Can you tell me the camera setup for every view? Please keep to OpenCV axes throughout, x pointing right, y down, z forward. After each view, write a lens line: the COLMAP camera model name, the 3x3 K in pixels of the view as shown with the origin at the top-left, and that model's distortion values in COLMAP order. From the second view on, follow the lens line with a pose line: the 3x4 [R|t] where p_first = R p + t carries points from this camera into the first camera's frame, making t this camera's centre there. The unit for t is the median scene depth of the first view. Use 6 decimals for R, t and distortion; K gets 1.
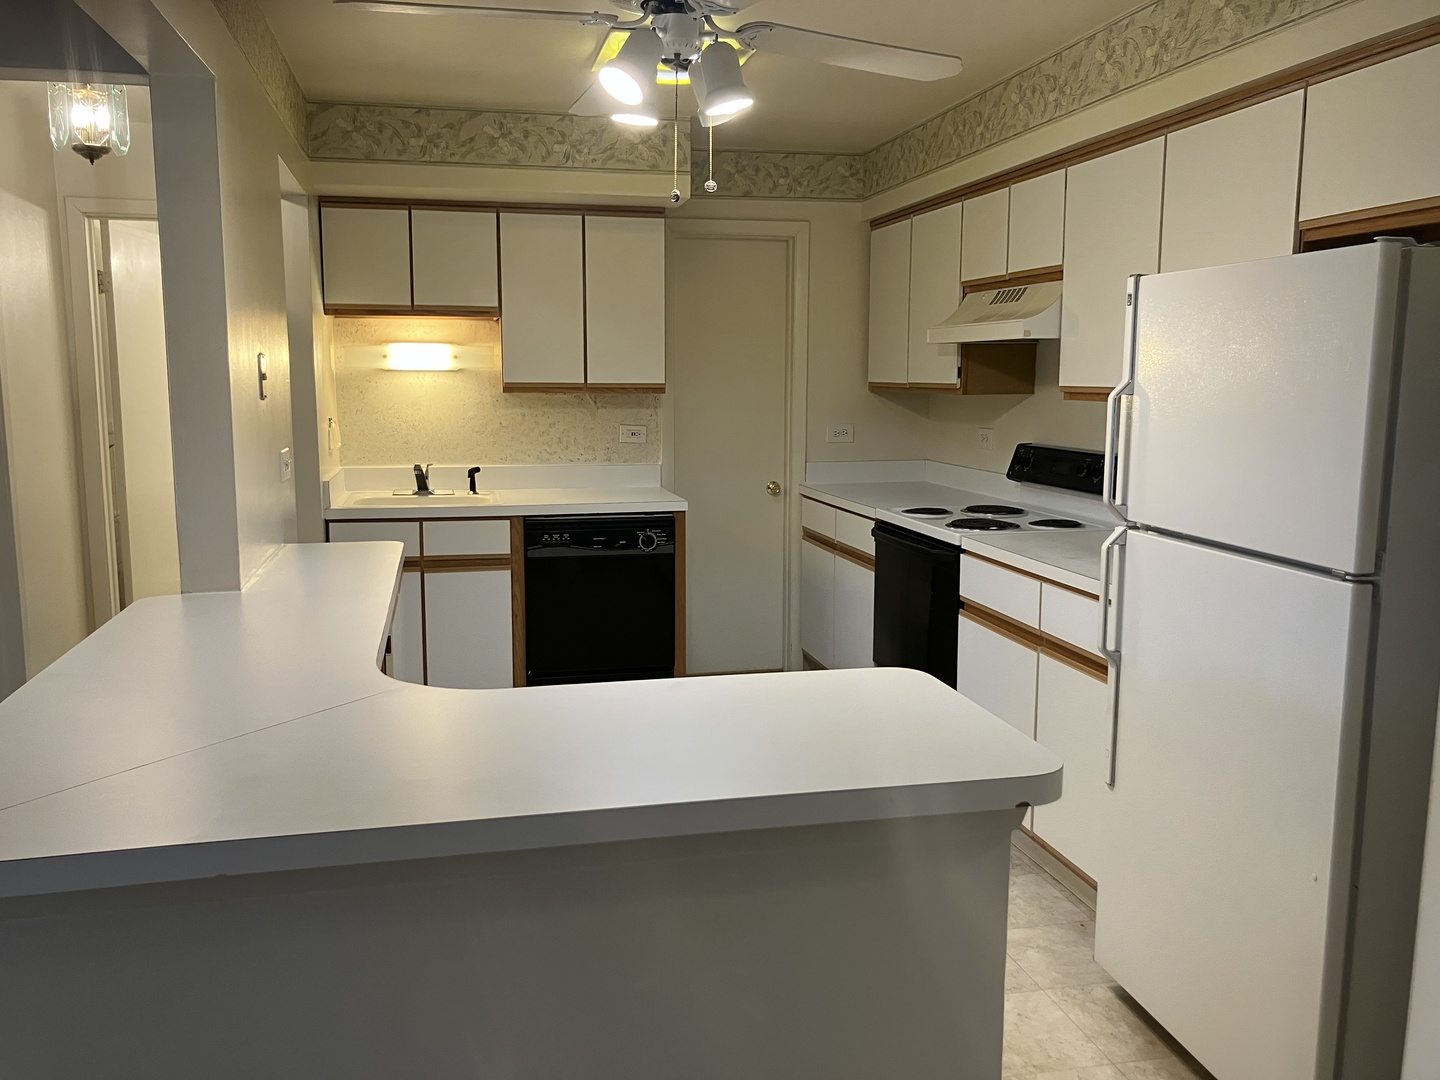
lens RADIAL K [[1186.4, 0, 719.3], [0, 1186.4, 566.5], [0, 0, 1]] dist [0.007279, -0.008753]
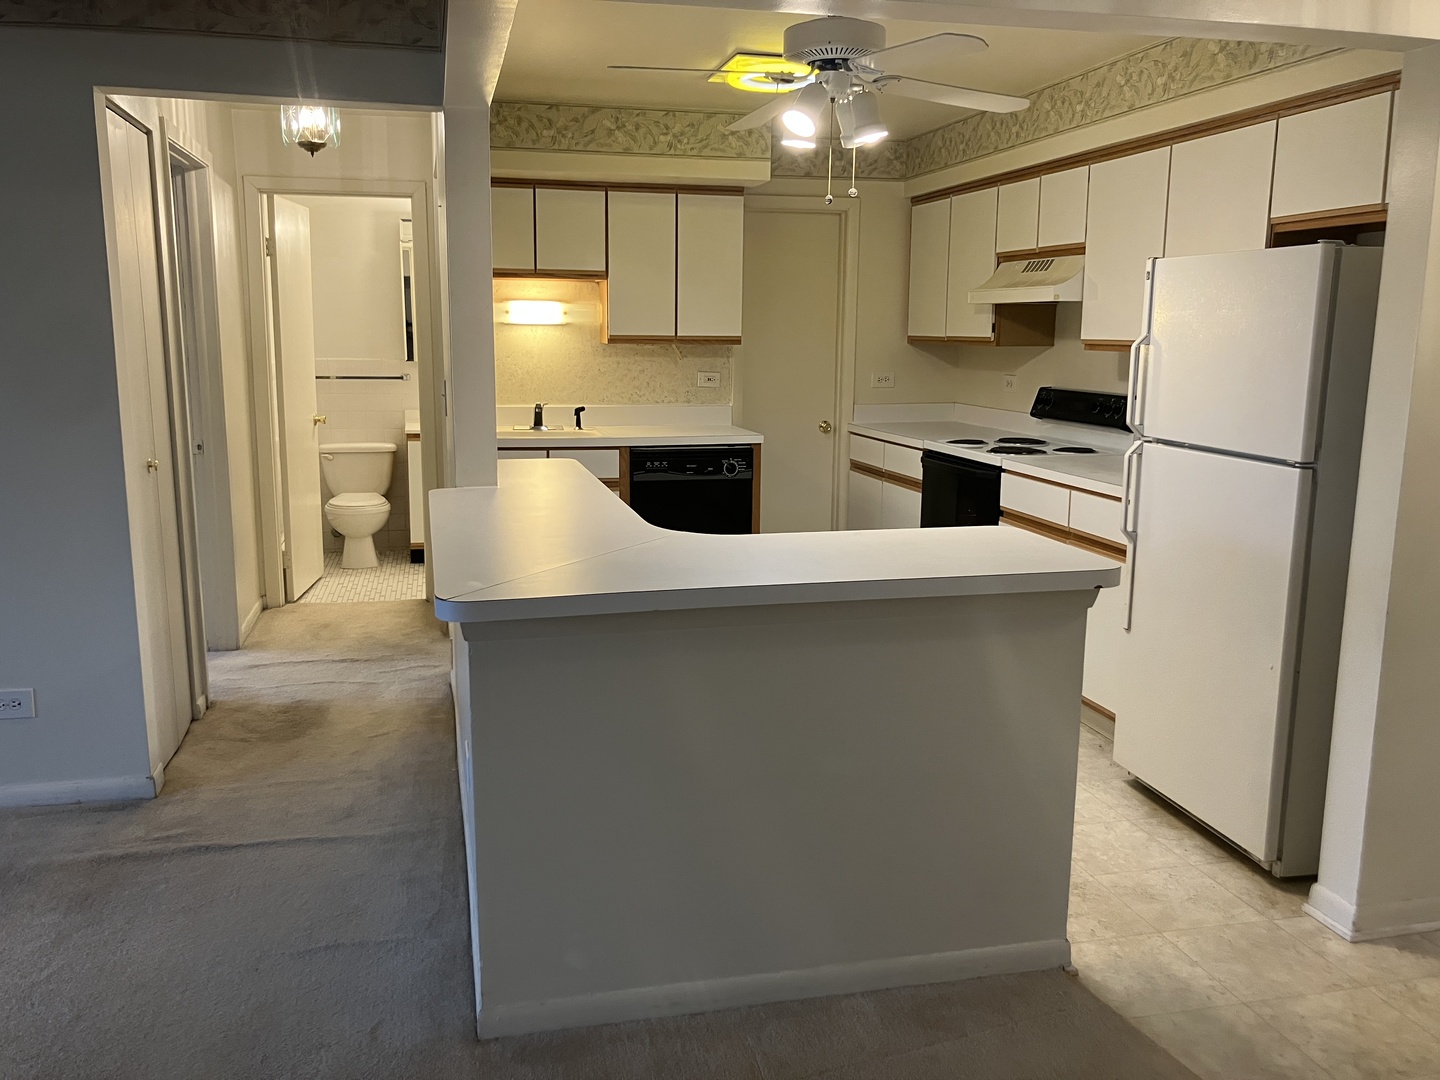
lens RADIAL K [[1186.4, 0, 719.3], [0, 1186.4, 566.5], [0, 0, 1]] dist [0.007279, -0.008753]
pose [[0.999783, 0.001033, 0.020829, -0.102788], [-0.001798, 0.999324, 0.036725, 0.036092], [-0.020777, -0.036754, 0.999108, -0.216612]]
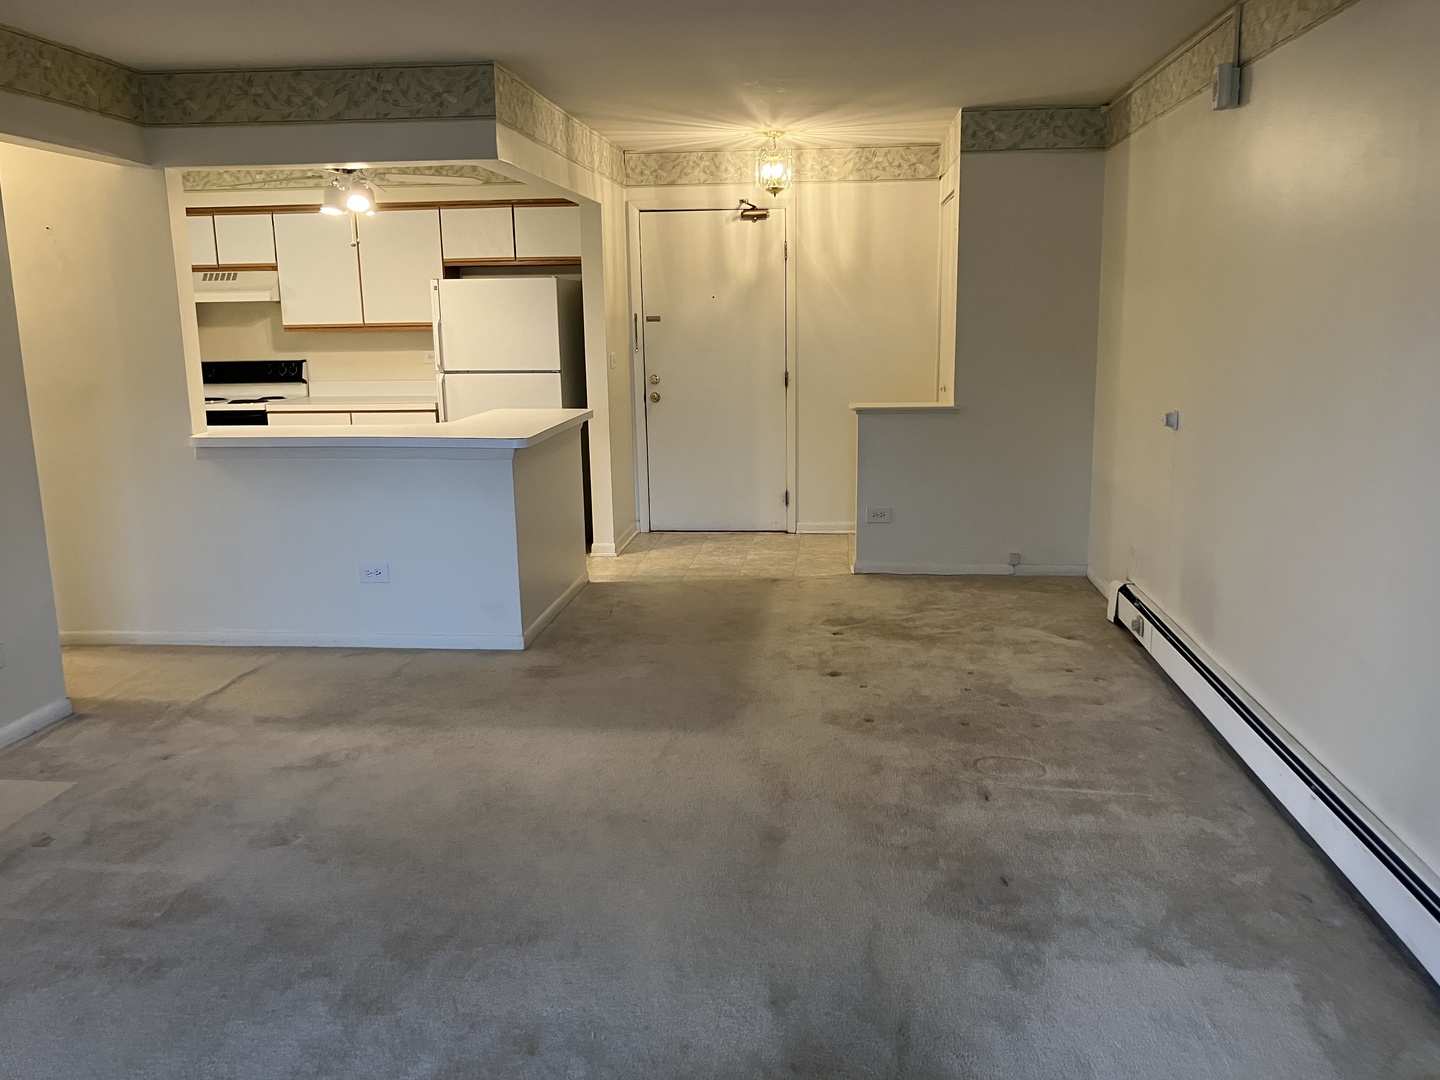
lens RADIAL K [[1186.4, 0, 719.3], [0, 1186.4, 566.5], [0, 0, 1]] dist [0.007279, -0.008753]
pose [[0.314004, -0.205099, 0.927004, -1.165770], [0.169944, 0.972760, 0.157658, 0.041741], [-0.934088, 0.108034, 0.340306, -0.251729]]
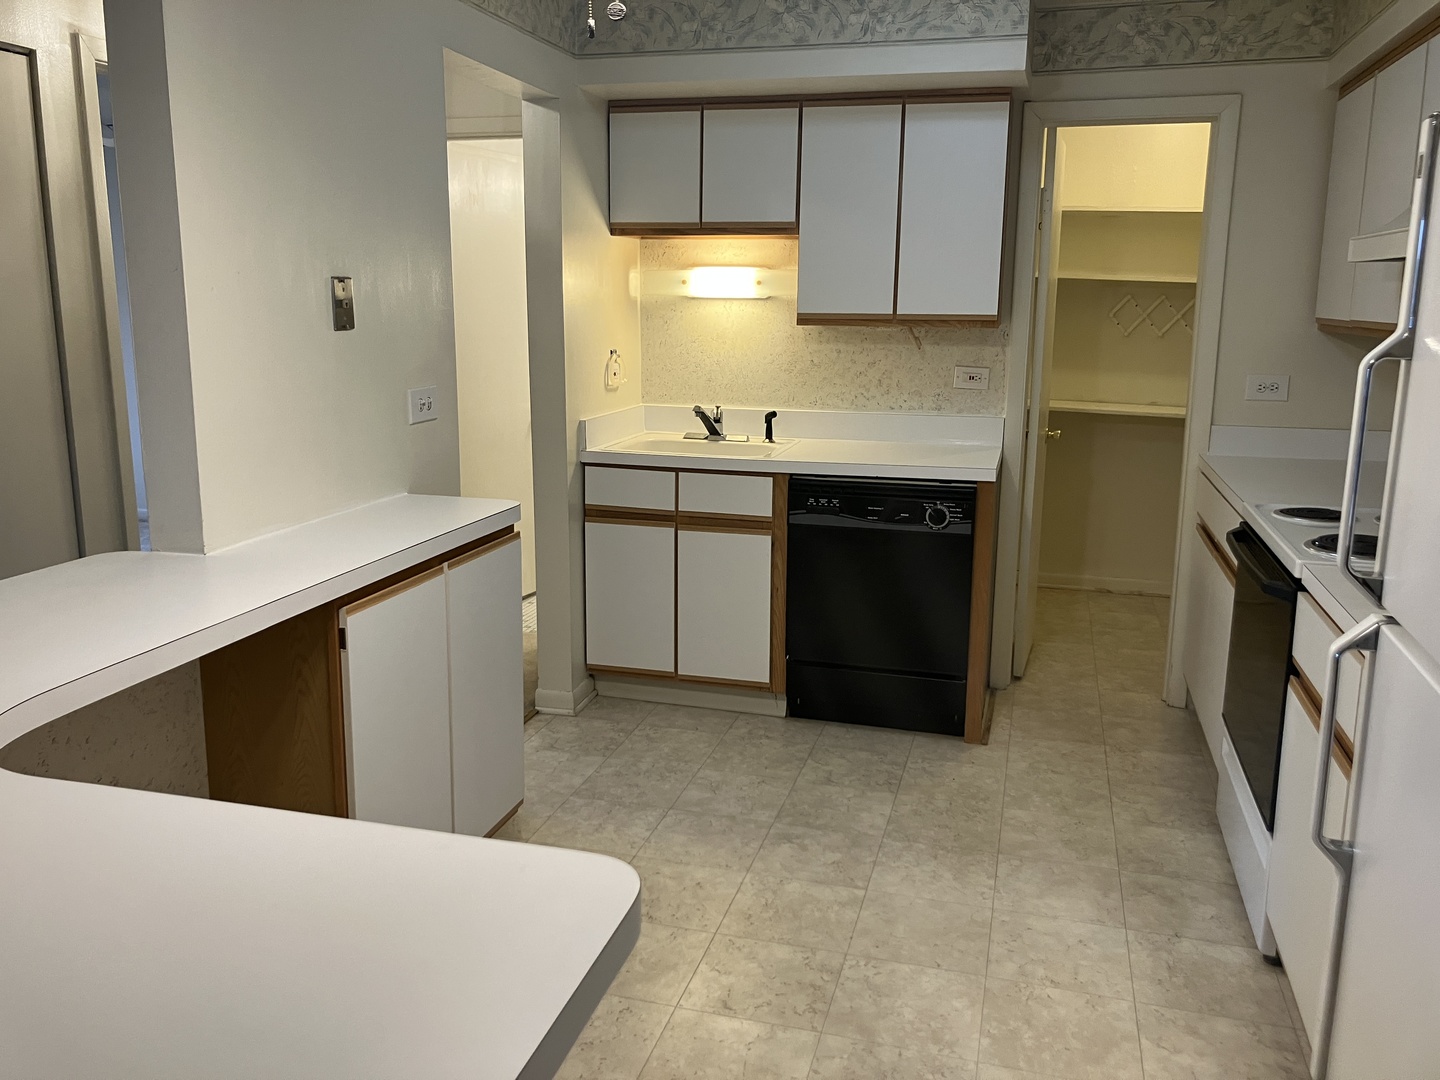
lens RADIAL K [[1186.4, 0, 719.3], [0, 1186.4, 566.5], [0, 0, 1]] dist [0.007279, -0.008753]
pose [[0.881304, 0.112057, -0.459072, 0.191925], [-0.082770, 0.993064, 0.083503, -0.044926], [0.465245, -0.035594, 0.884466, 0.235614]]
